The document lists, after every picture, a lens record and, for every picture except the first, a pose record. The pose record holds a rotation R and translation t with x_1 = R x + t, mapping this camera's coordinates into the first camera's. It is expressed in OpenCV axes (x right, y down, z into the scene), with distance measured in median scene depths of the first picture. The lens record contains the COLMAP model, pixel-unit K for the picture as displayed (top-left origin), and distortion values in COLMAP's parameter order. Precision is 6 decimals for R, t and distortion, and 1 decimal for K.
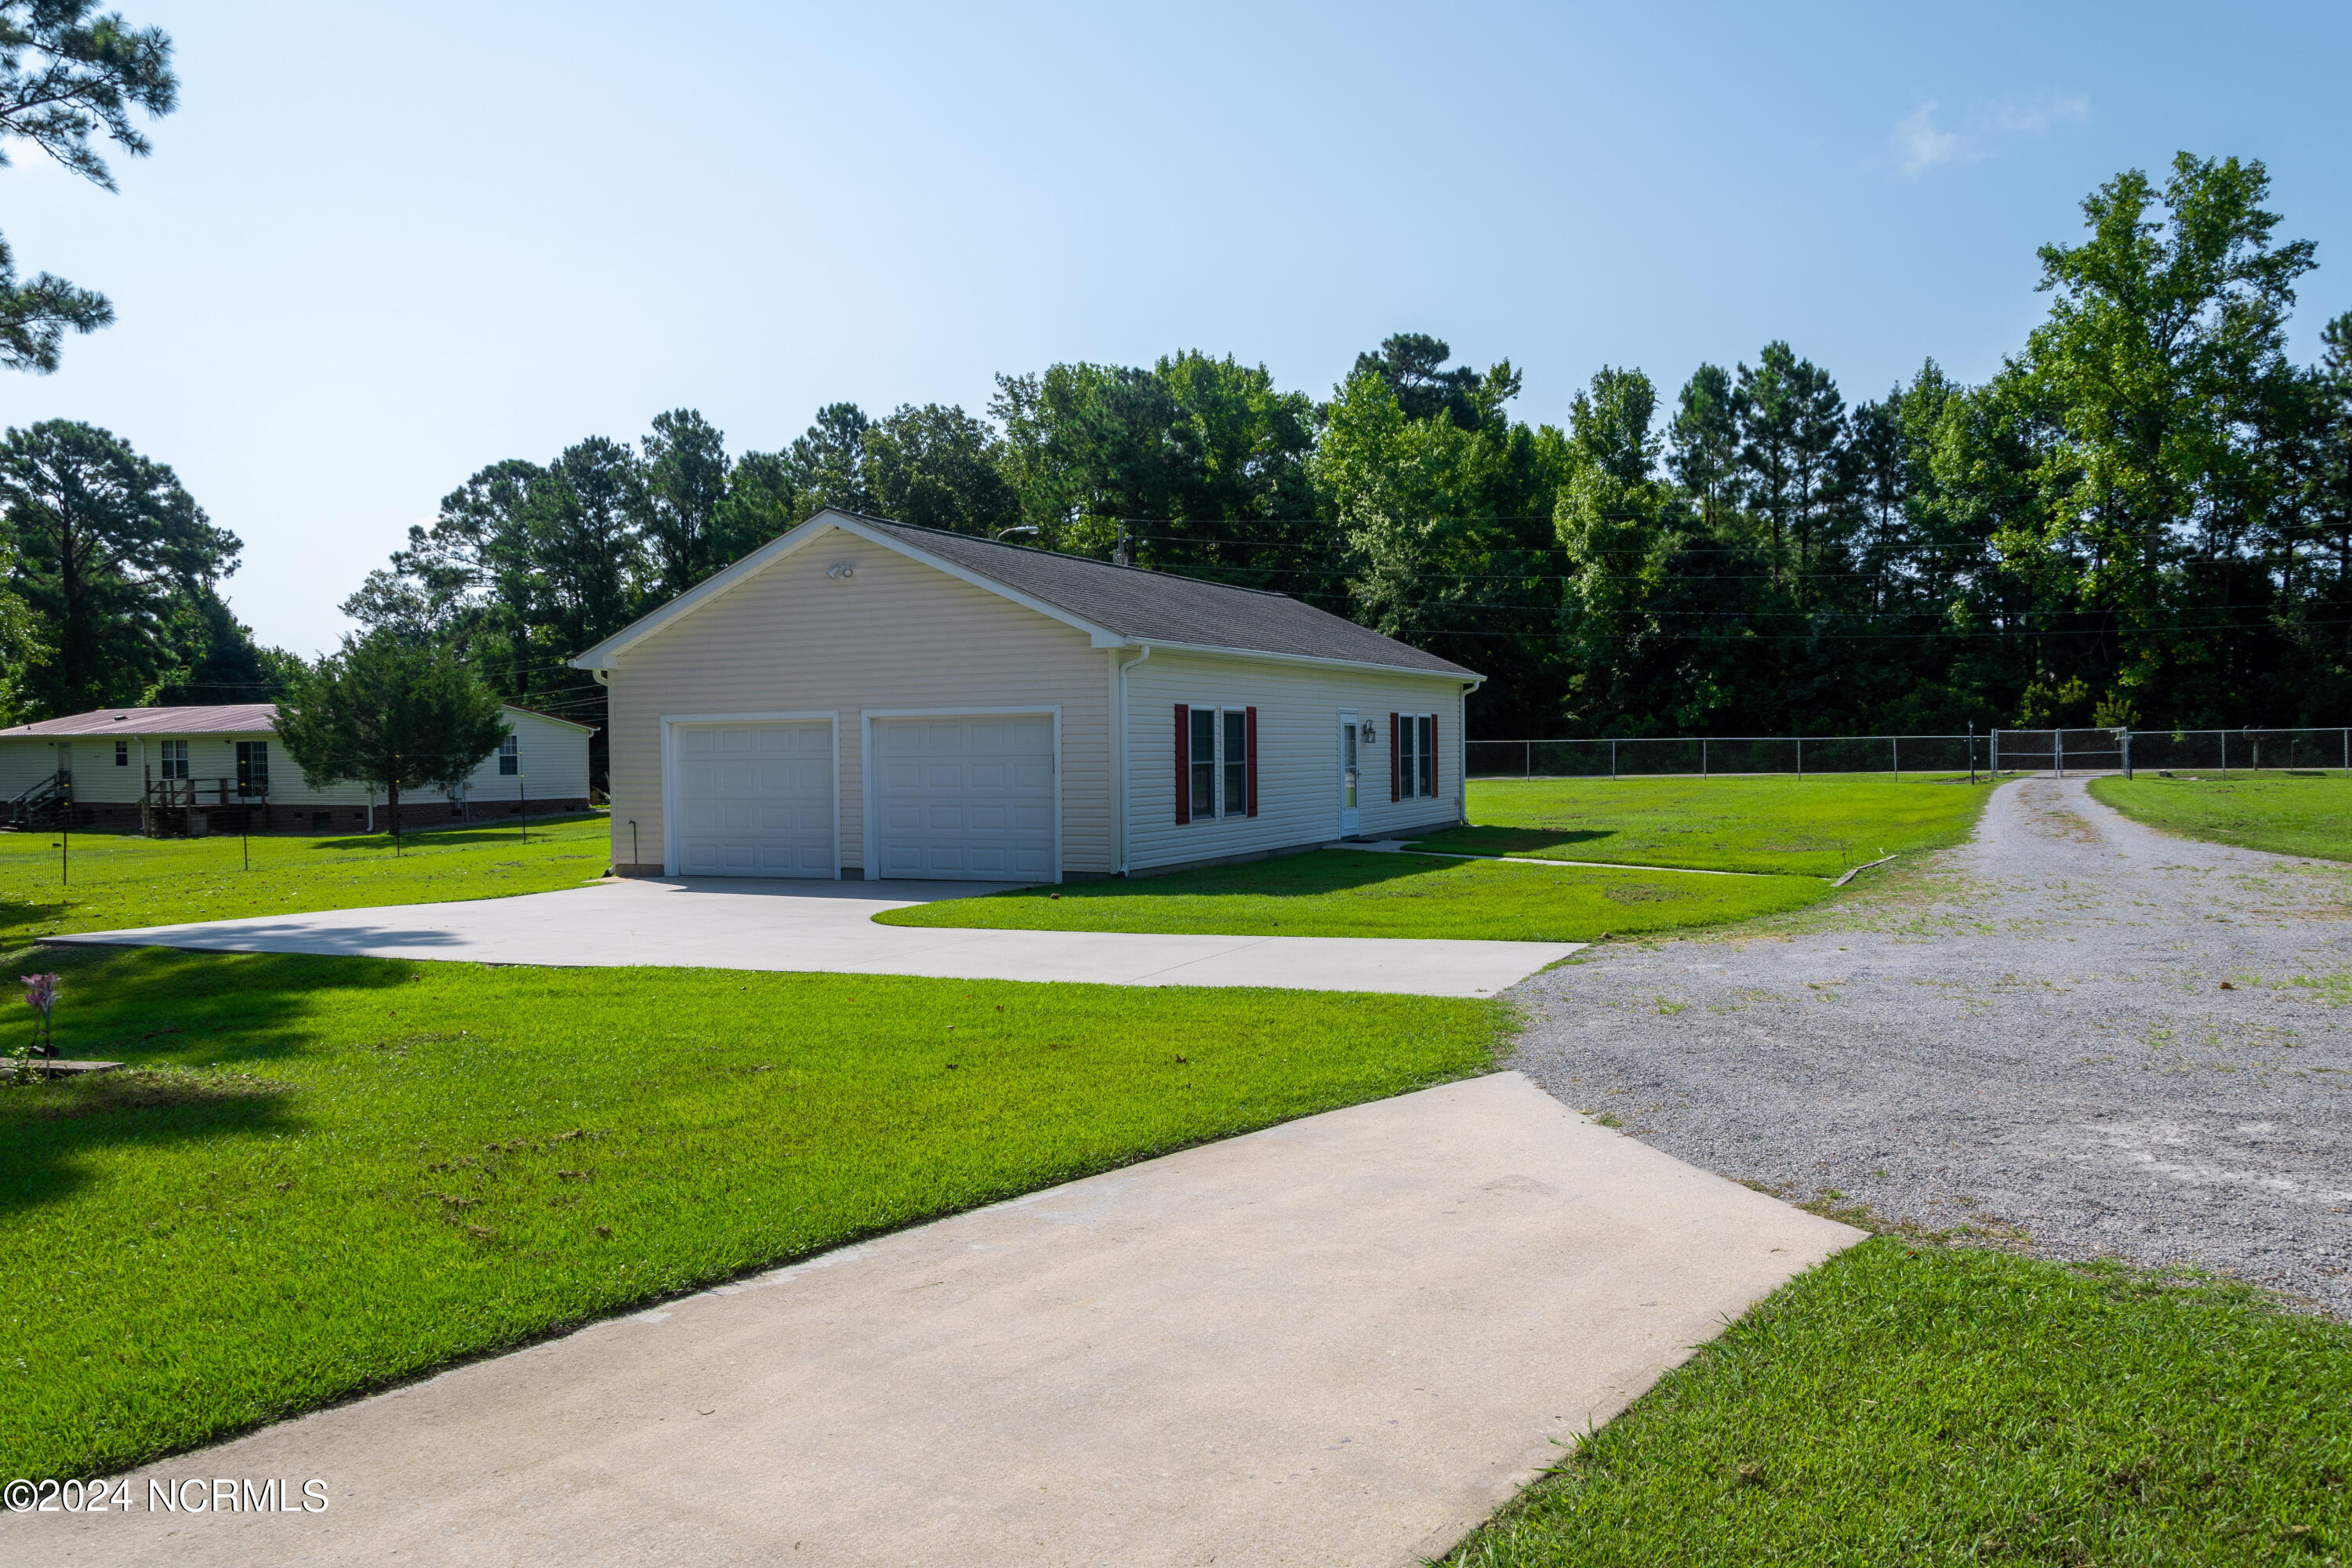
lens RADIAL K [[1836.6, 0, 1185.3], [0, 1836.6, 776.4], [0, 0, 1]] dist [-0.000276, 0.032731]
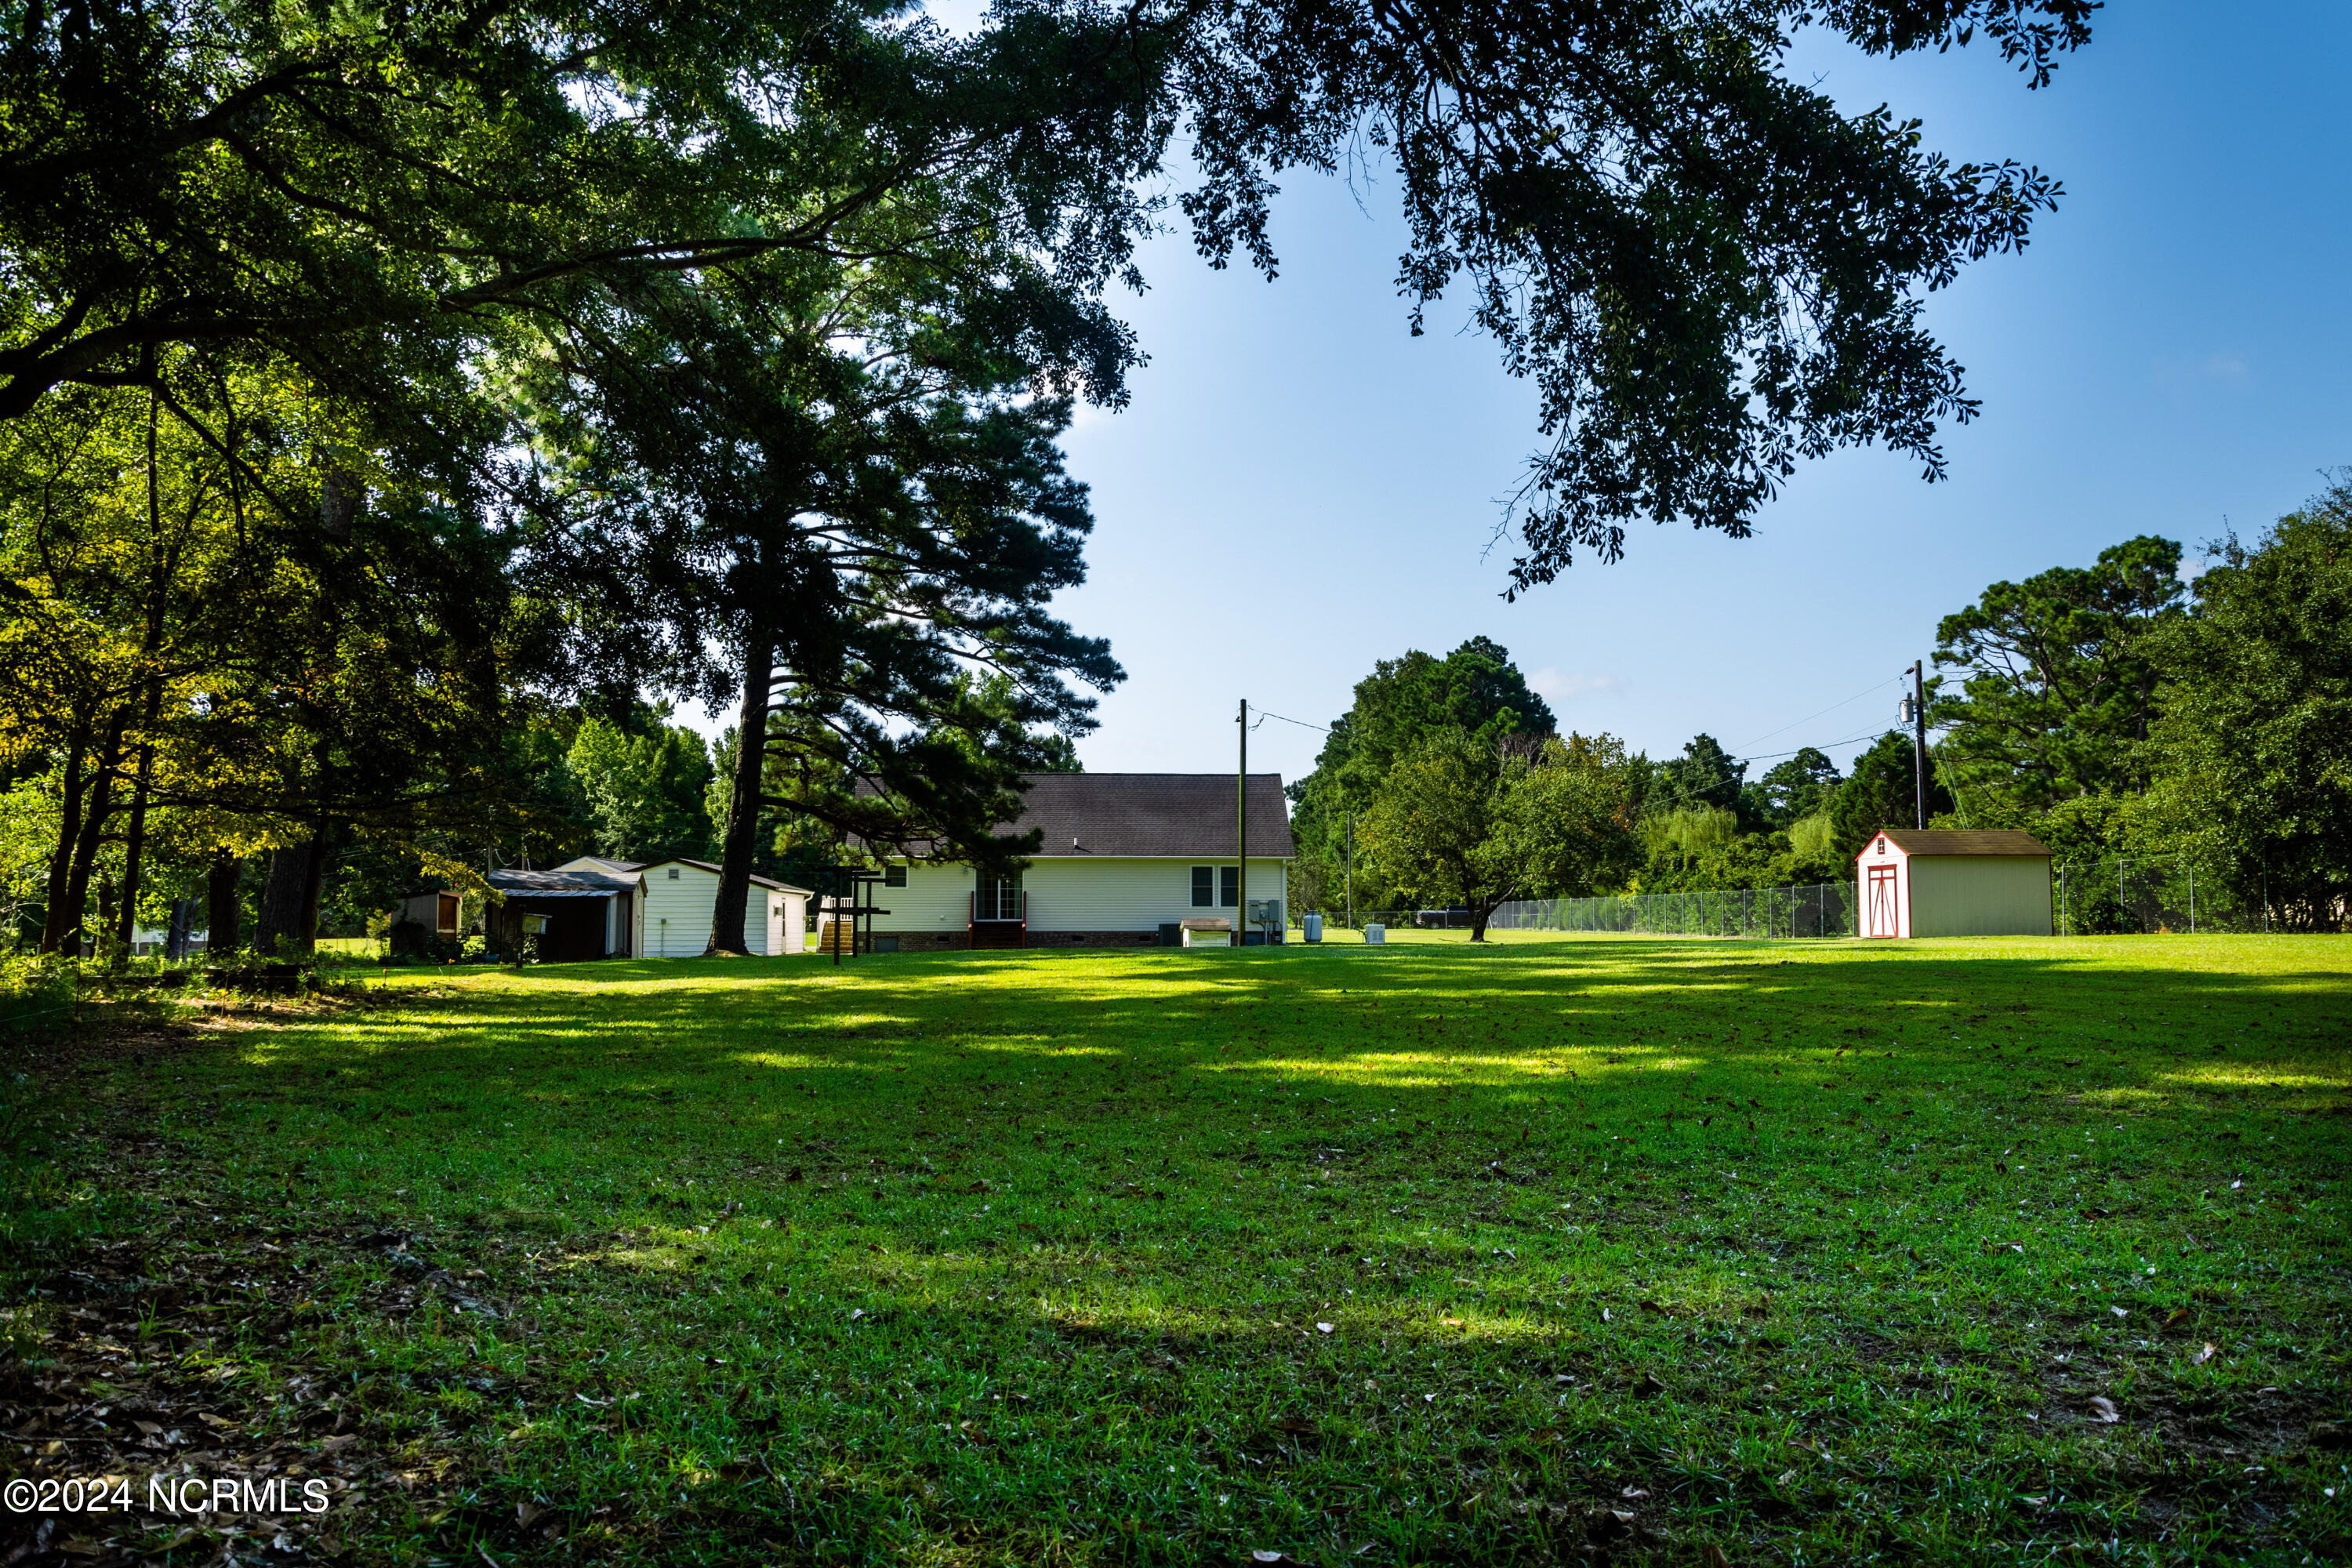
lens RADIAL K [[1836.6, 0, 1179.1], [0, 1836.6, 794.6], [0, 0, 1]] dist [-0.000276, 0.032731]
pose [[0.876530, 0.041613, 0.479545, -0.291951], [0.000084, 0.996243, -0.086603, 0.021168], [-0.481348, 0.075950, 0.873233, -0.945918]]
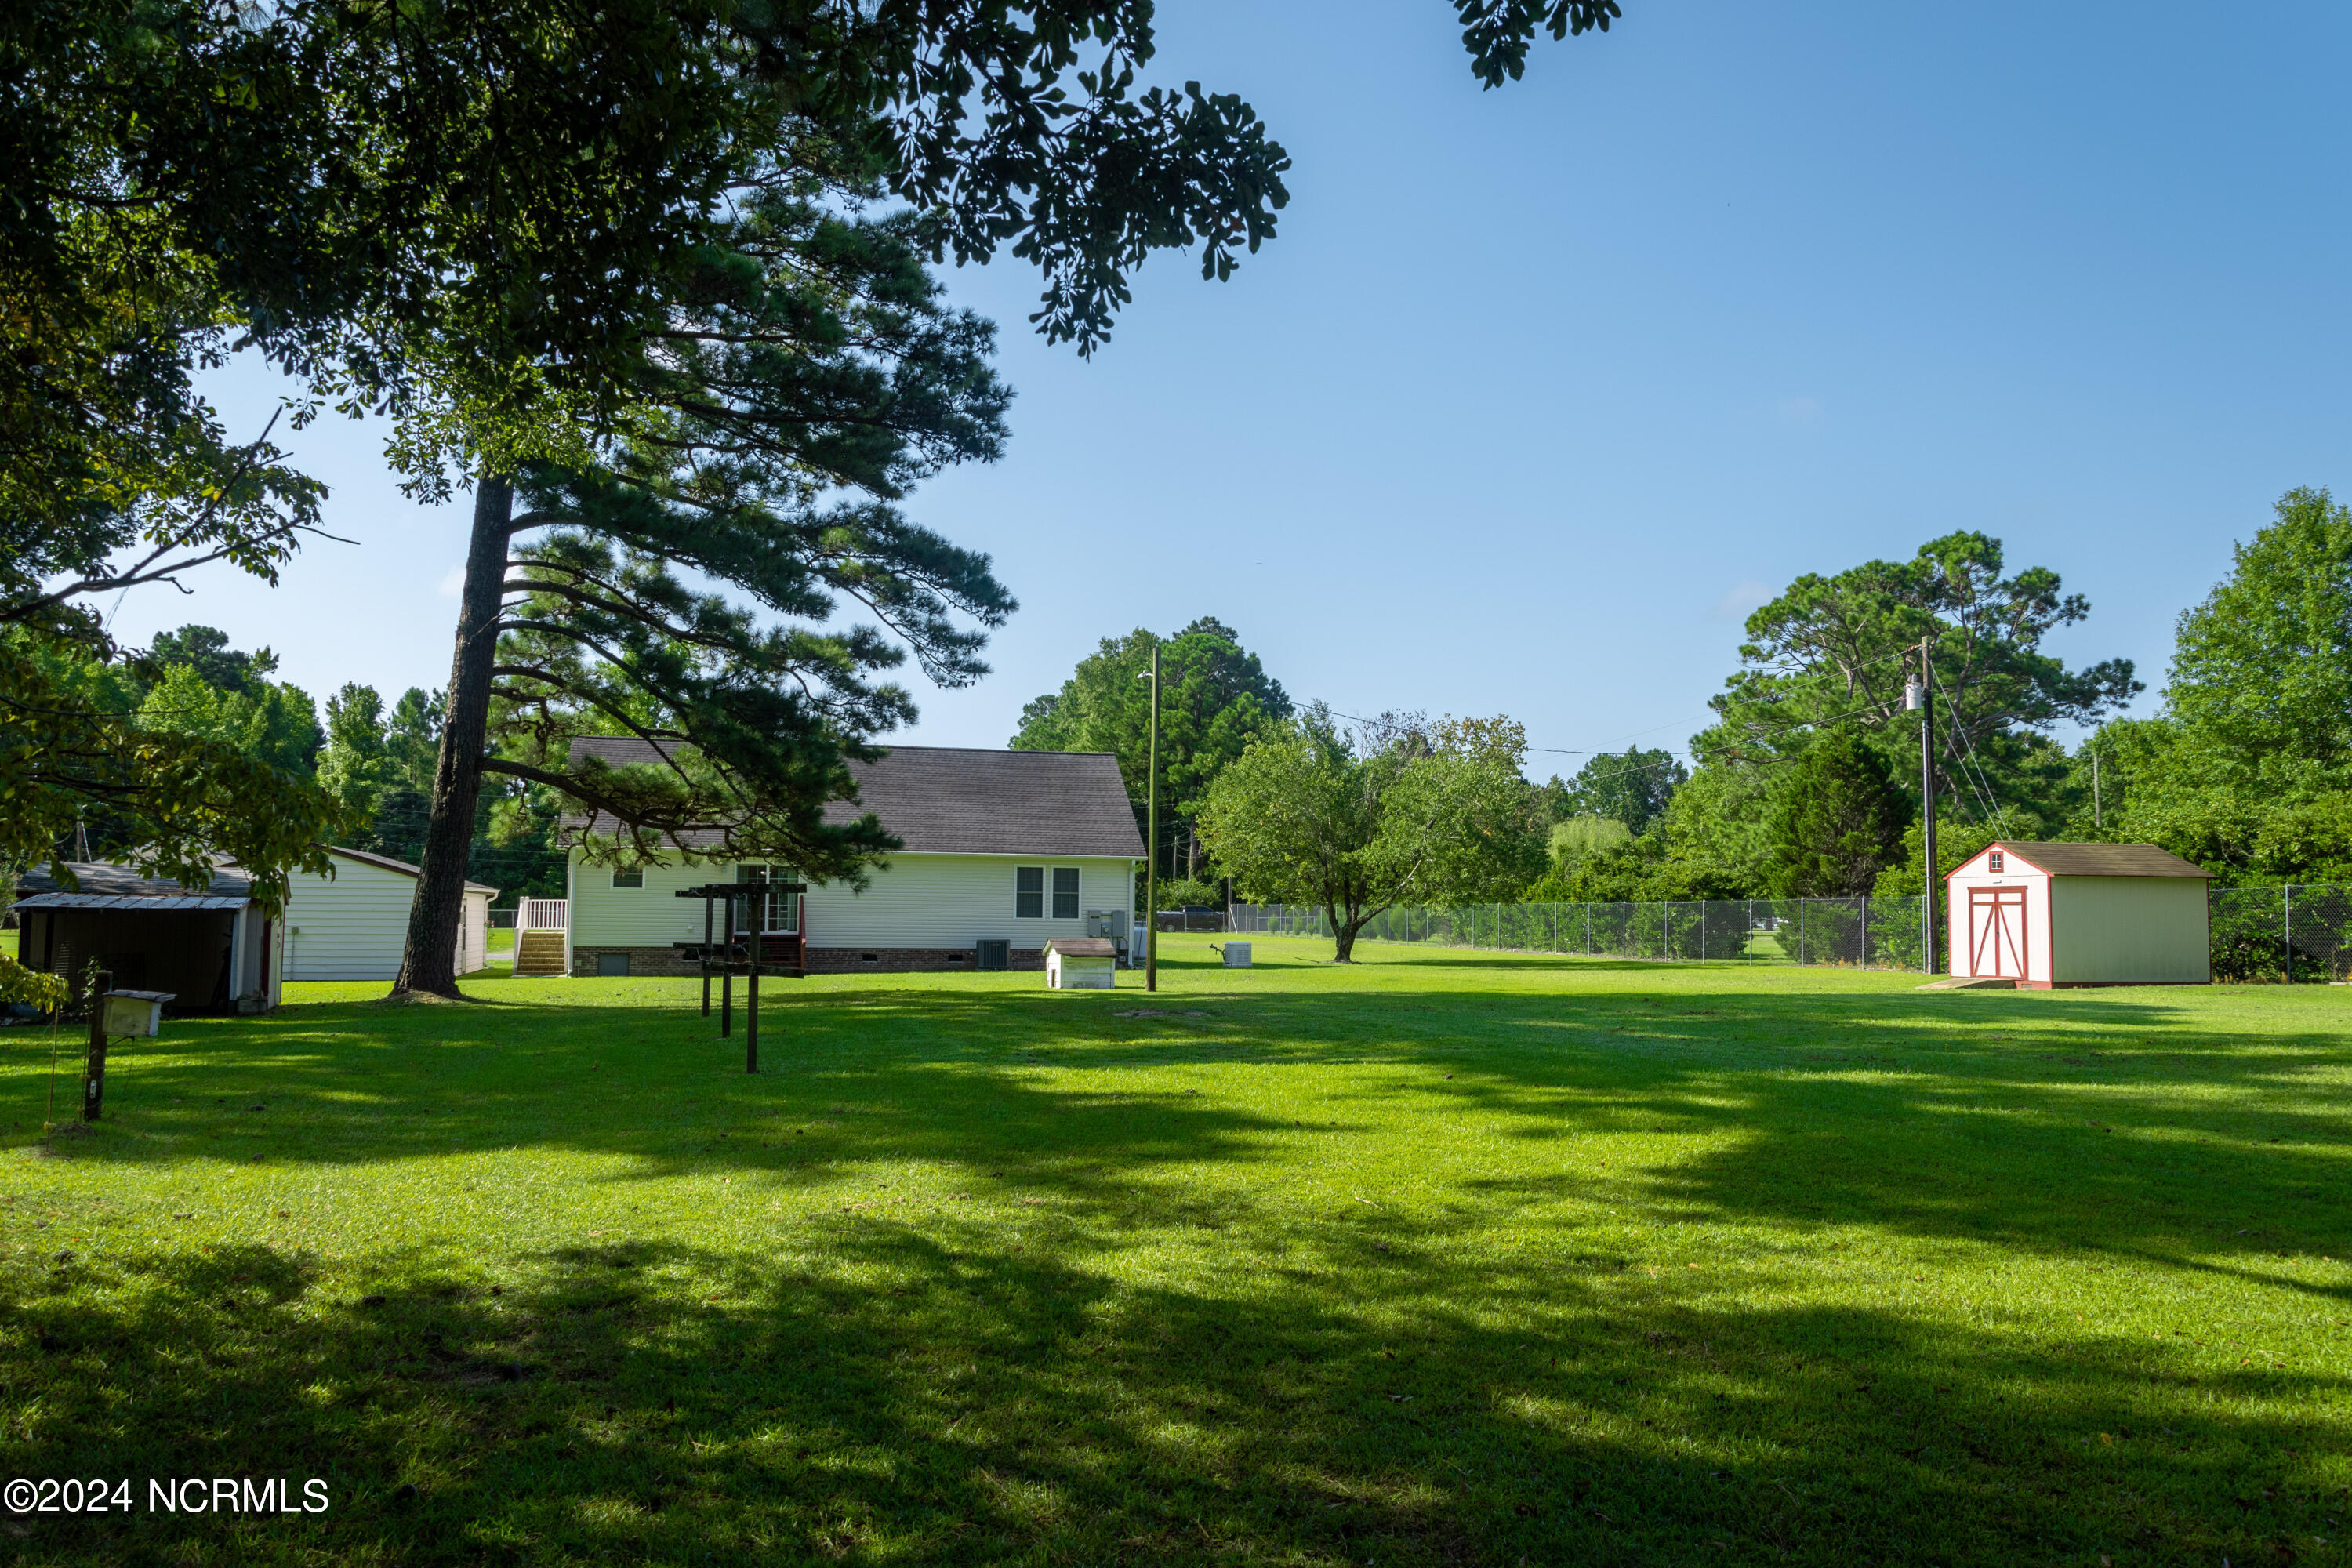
lens RADIAL K [[1836.6, 0, 1175.8], [0, 1836.6, 777.8], [0, 0, 1]] dist [-0.000276, 0.032731]
pose [[0.765509, 0.064997, 0.640134, -0.264129], [-0.008553, 0.995825, -0.090885, 0.009068], [-0.643369, 0.064098, 0.762868, -0.757569]]
